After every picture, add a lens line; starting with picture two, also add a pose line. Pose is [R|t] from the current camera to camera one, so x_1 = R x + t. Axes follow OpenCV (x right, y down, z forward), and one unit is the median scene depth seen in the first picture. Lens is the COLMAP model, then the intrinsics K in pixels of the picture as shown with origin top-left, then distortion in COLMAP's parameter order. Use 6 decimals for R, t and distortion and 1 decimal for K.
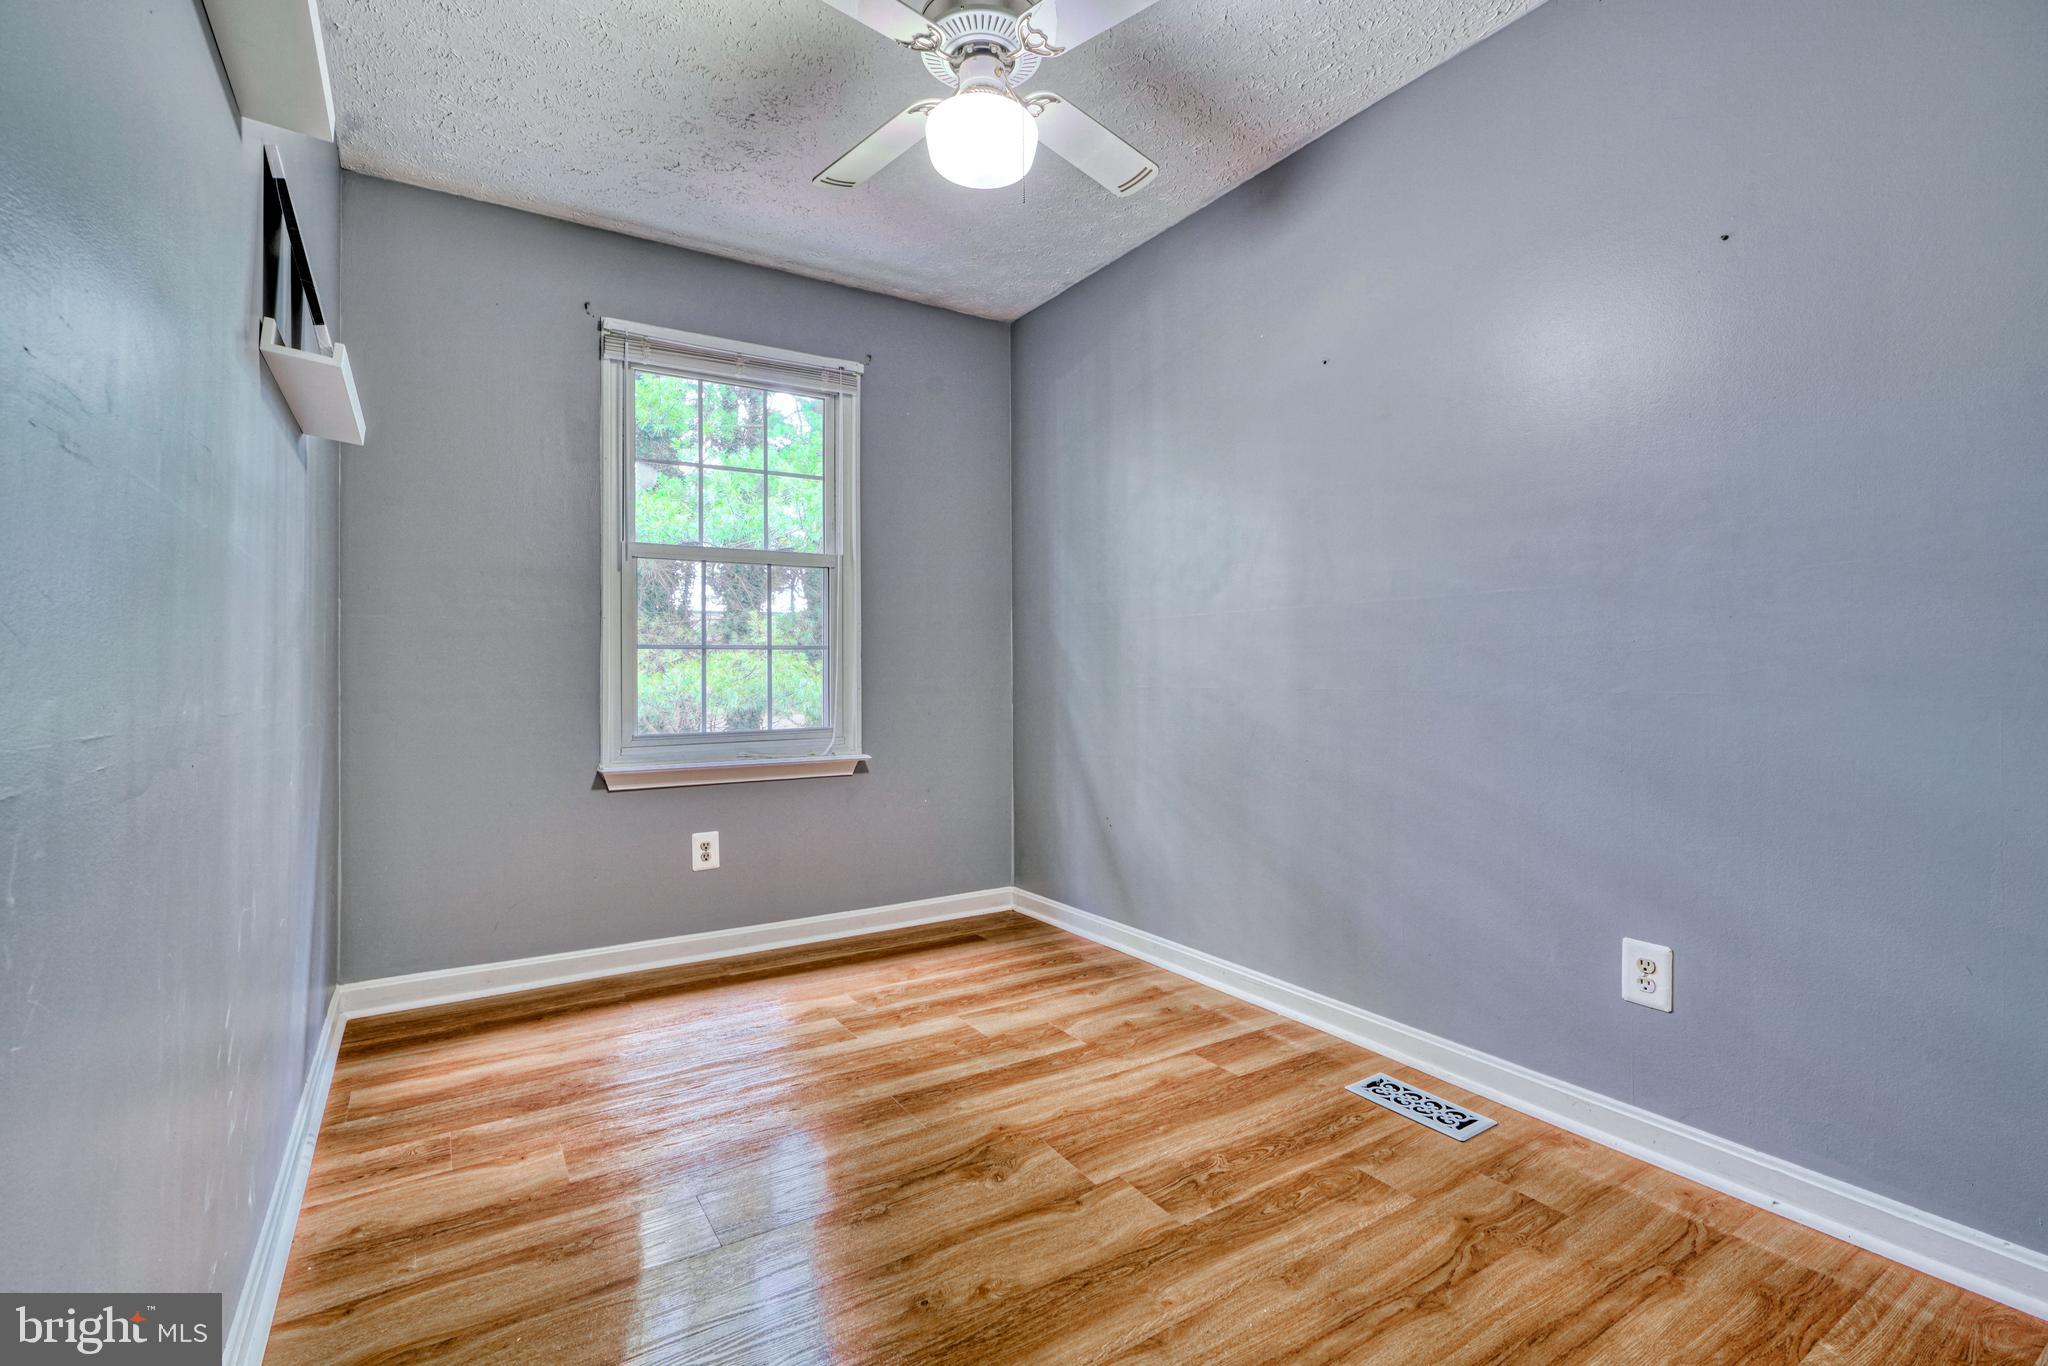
lens RADIAL K [[929.8, 0, 1024.5], [0, 929.8, 674.2], [0, 0, 1]] dist [-0.004841, 0.001012]
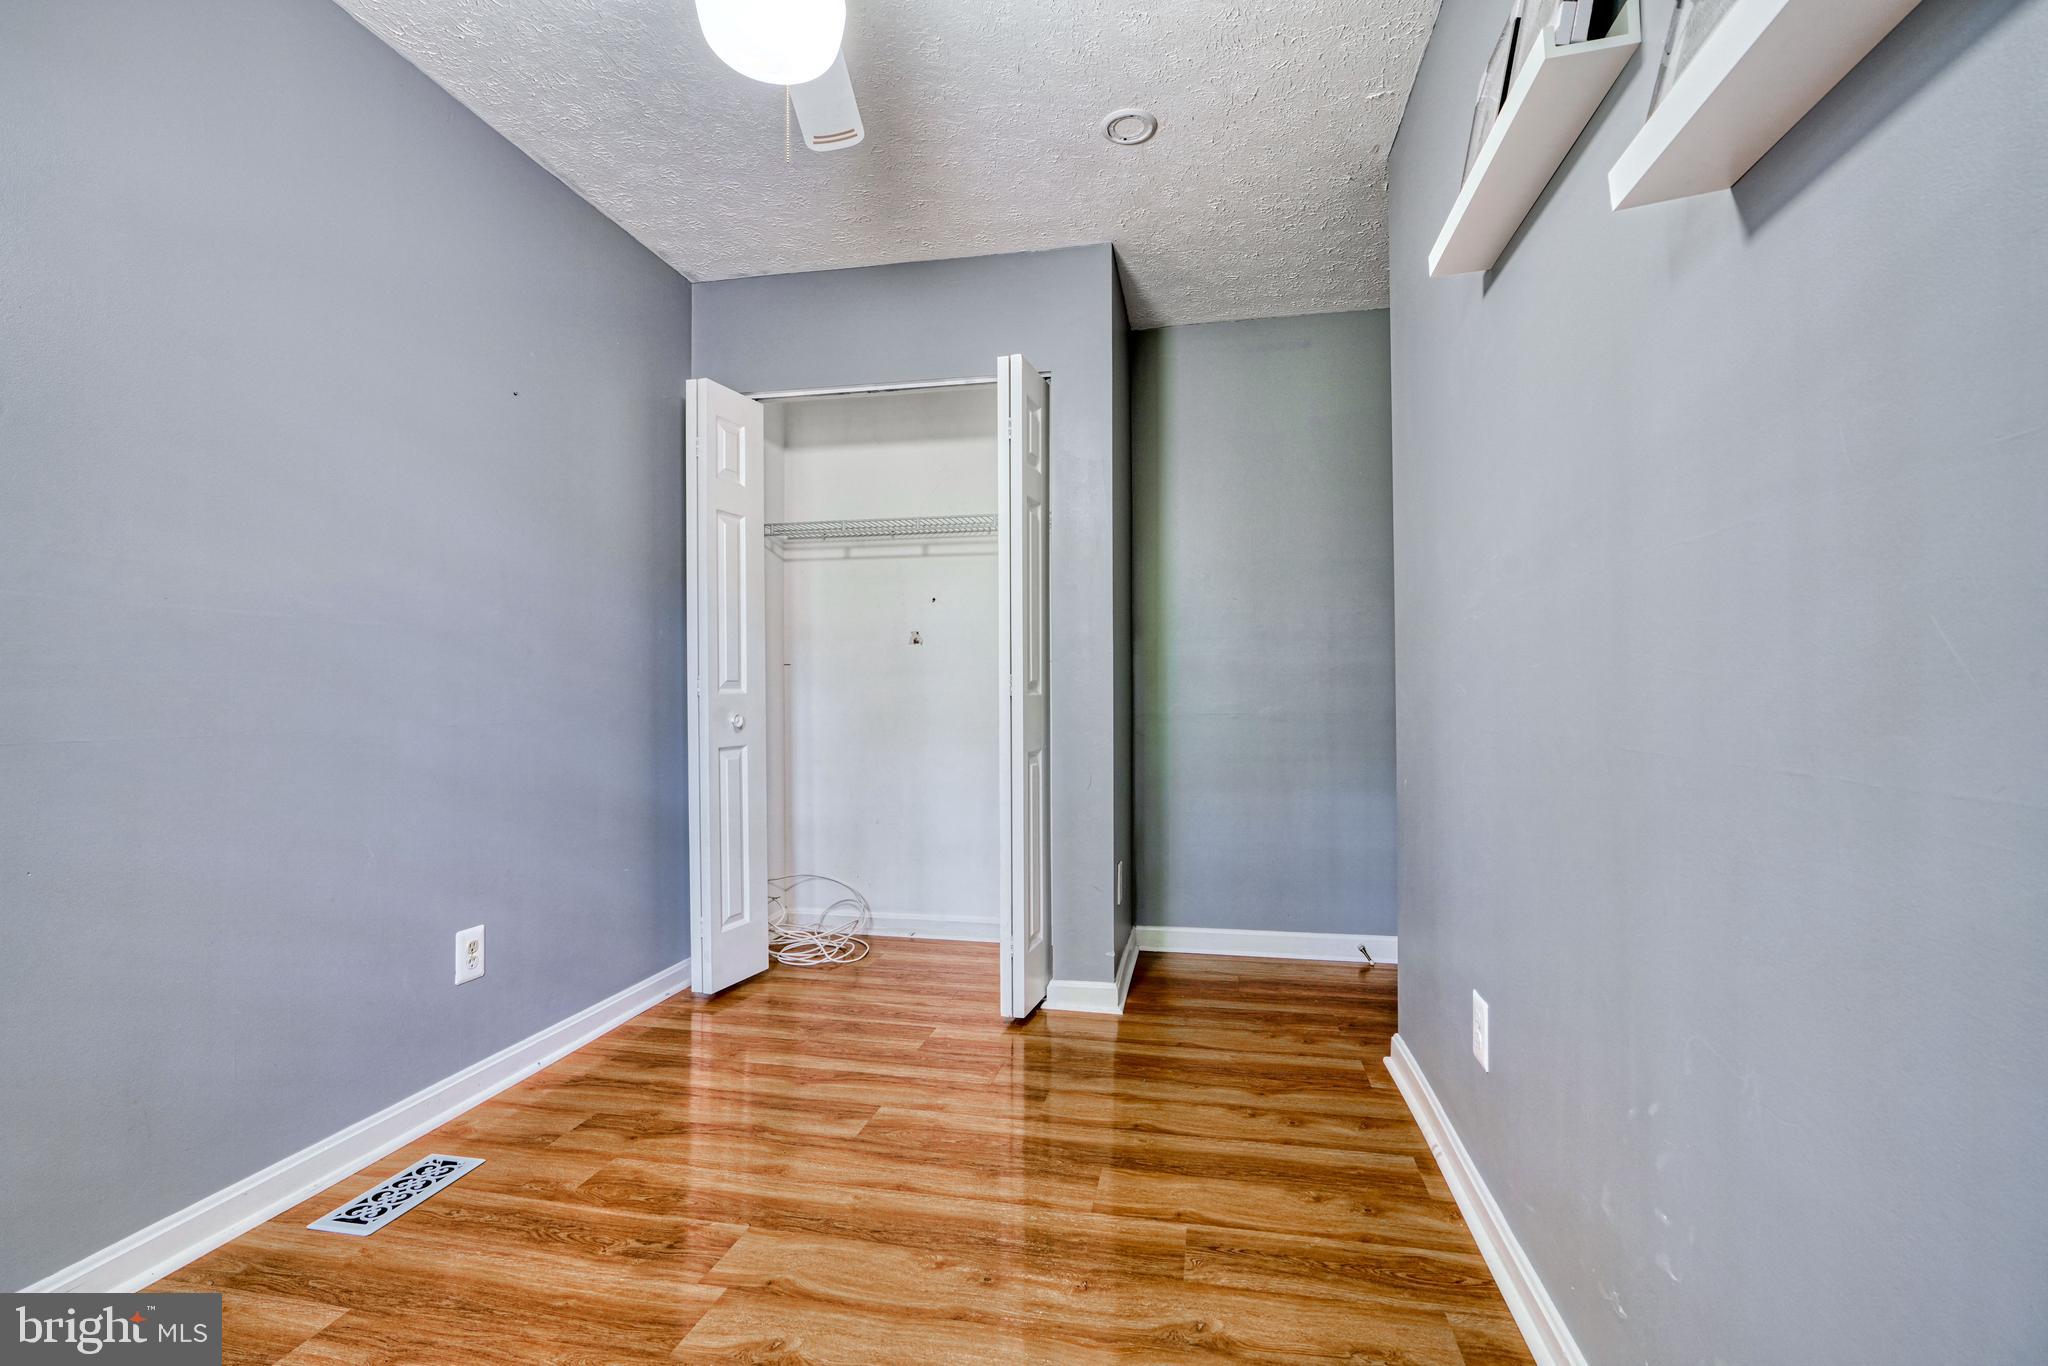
lens RADIAL K [[929.8, 0, 1022.2], [0, 929.8, 691.5], [0, 0, 1]] dist [-0.004841, 0.001012]
pose [[-0.710650, 0.006575, 0.703515, -0.721327], [0.005710, 0.999977, -0.003578, -0.015154], [-0.703523, 0.001474, -0.710671, 1.375966]]
